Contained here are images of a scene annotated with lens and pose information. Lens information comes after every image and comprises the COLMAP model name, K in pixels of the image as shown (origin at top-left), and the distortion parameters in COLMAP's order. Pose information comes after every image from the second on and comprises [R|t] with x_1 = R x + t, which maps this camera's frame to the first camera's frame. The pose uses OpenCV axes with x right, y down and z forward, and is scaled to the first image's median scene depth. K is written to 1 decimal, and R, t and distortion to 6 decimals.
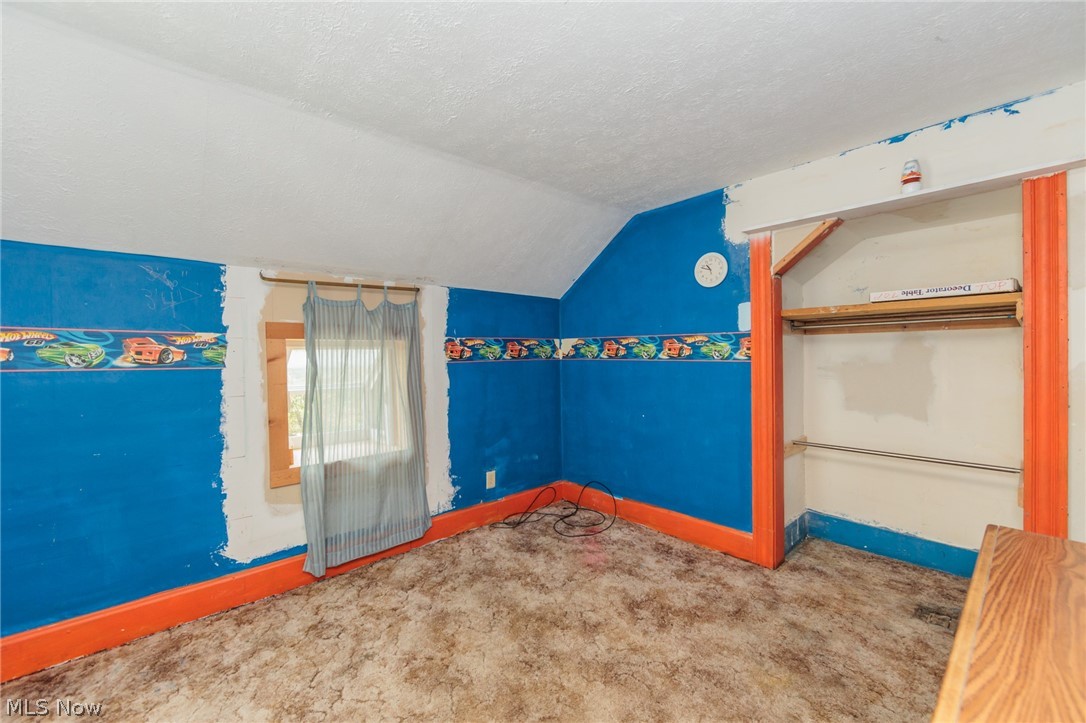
lens RADIAL K [[439.6, 0, 550.9], [0, 439.6, 366.6], [0, 0, 1]] dist [-0.003731, -0.000297]
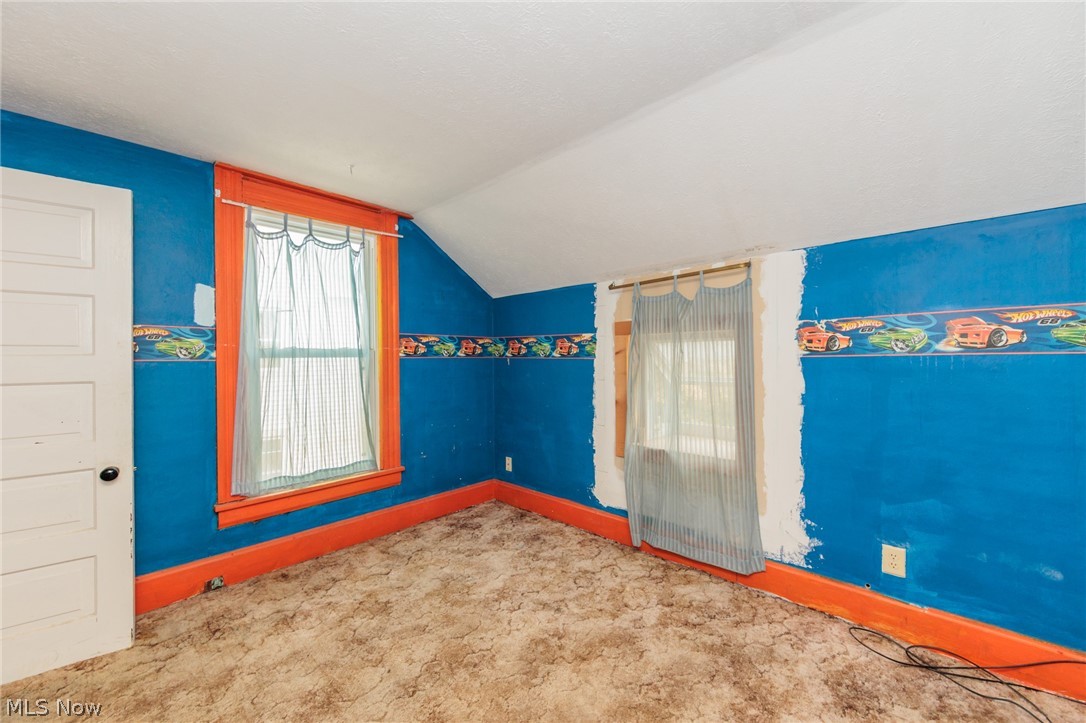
lens RADIAL K [[434.8, 0, 539.9], [0, 434.8, 358.1], [0, 0, 1]] dist [0.000559, -0.000095]
pose [[0.045010, 0.023156, -0.998718, 0.562308], [-0.007137, 0.999713, 0.022858, -0.025321], [0.998961, 0.006099, 0.045162, 0.703667]]
